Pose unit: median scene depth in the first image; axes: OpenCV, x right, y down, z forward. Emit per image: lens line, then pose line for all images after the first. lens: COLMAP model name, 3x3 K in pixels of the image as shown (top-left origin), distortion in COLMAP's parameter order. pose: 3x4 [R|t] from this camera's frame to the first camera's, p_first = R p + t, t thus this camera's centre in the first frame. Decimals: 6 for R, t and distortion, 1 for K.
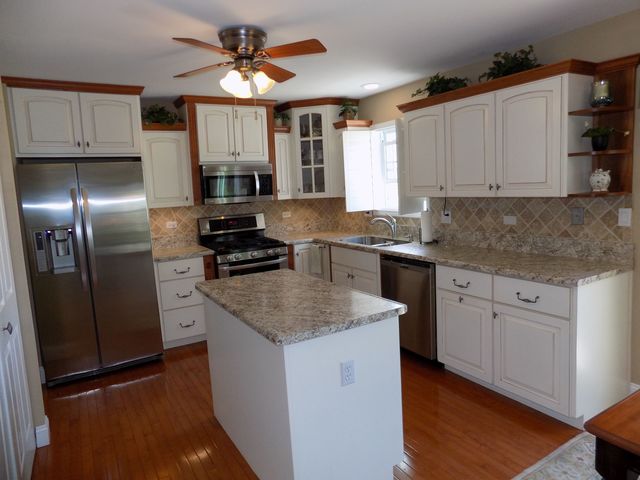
lens RADIAL K [[431.3, 0, 326.1], [0, 431.3, 236.3], [0, 0, 1]] dist [-0.097435, 0.102142]
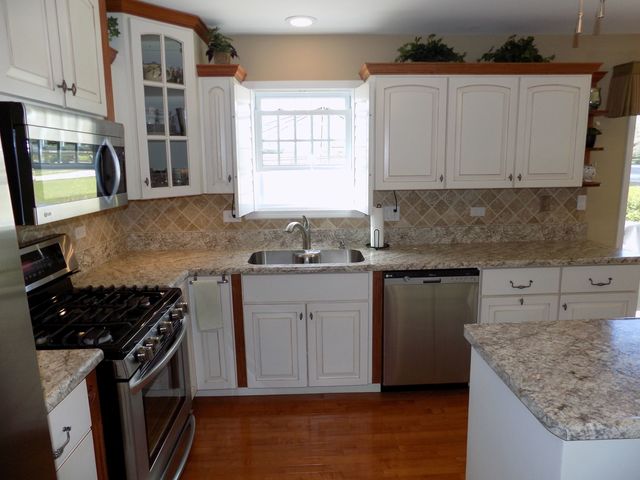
lens RADIAL K [[426.0, 0, 321.8], [0, 426.0, 231.5], [0, 0, 1]] dist [-0.036248, 0.001197]
pose [[0.479231, -0.097966, 0.872204, -0.470924], [0.096536, 0.993605, 0.058561, -0.066854], [-0.872364, 0.056135, 0.485624, 0.667151]]
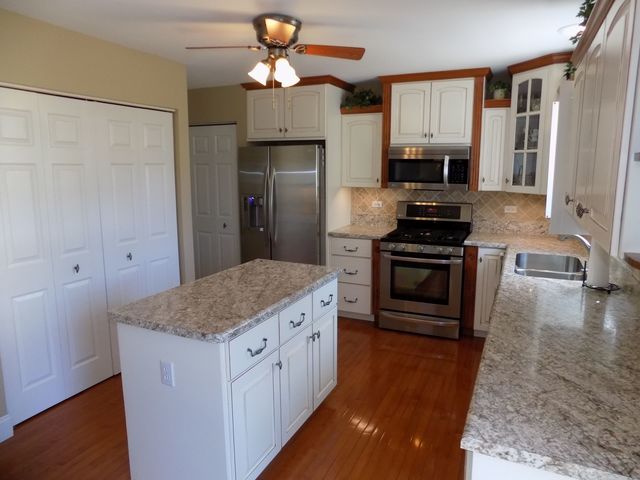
lens RADIAL K [[431.3, 0, 326.1], [0, 431.3, 236.3], [0, 0, 1]] dist [-0.097435, 0.102142]
pose [[0.561208, 0.181582, -0.807511, 0.459096], [-0.124682, 0.983051, 0.134403, -0.081826], [0.818230, 0.025253, 0.574336, 0.329803]]
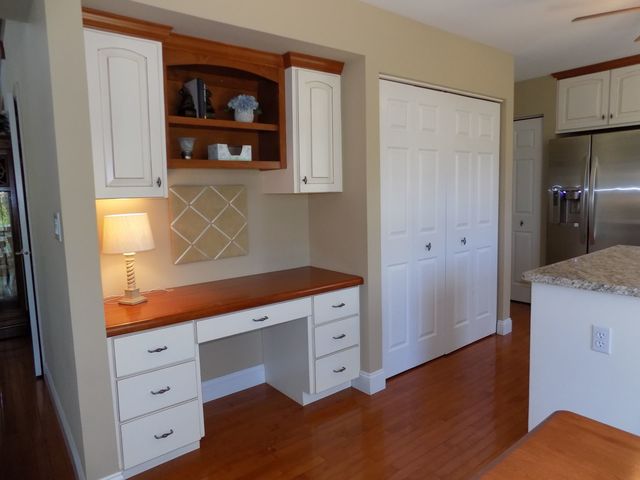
lens RADIAL K [[426.0, 0, 321.8], [0, 426.0, 231.5], [0, 0, 1]] dist [-0.036248, 0.001197]
pose [[0.111798, 0.139606, -0.983876, 0.393871], [-0.092577, 0.987240, 0.129564, 0.007697], [0.989409, 0.076599, 0.123296, 0.113745]]
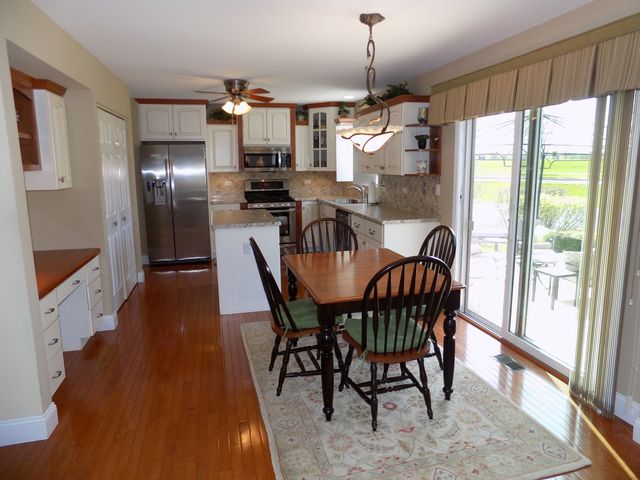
lens RADIAL K [[431.3, 0, 326.1], [0, 431.3, 236.3], [0, 0, 1]] dist [-0.097435, 0.102142]
pose [[0.956057, 0.090954, -0.278715, 0.483000], [-0.073716, 0.994696, 0.071742, 0.029393], [0.283762, -0.048043, 0.957690, -0.463286]]
